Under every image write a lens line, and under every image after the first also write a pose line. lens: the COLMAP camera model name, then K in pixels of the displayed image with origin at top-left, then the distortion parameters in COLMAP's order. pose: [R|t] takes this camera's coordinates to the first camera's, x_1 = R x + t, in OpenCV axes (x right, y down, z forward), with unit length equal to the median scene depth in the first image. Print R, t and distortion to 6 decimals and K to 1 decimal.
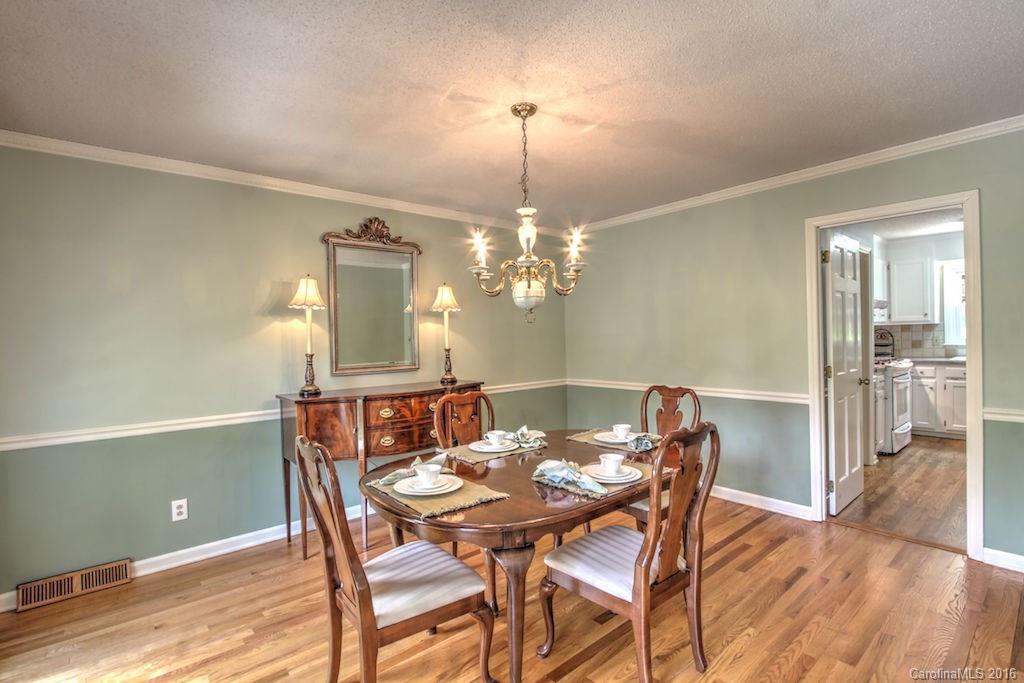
lens RADIAL K [[477.6, 0, 514.7], [0, 477.6, 340.0], [0, 0, 1]] dist [-0.002040, -0.000240]
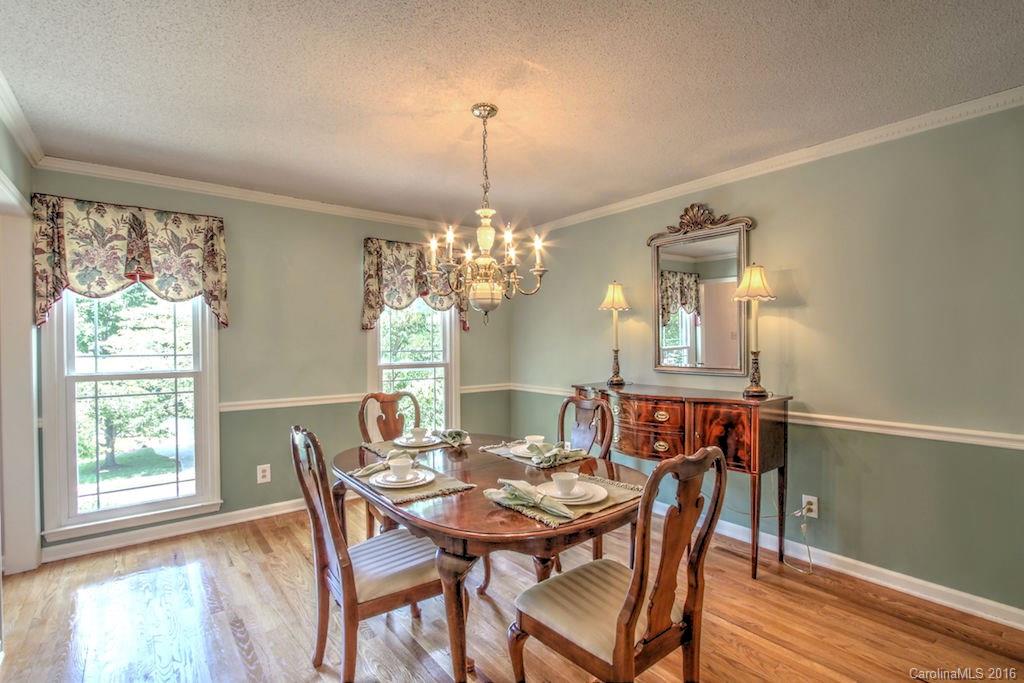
lens RADIAL K [[477.6, 0, 514.7], [0, 477.6, 340.0], [0, 0, 1]] dist [-0.002040, -0.000240]
pose [[-0.032939, 0.023553, -0.999180, 0.682715], [0.001744, 0.999722, 0.023508, -0.019586], [0.999456, -0.000968, -0.032971, 0.734500]]
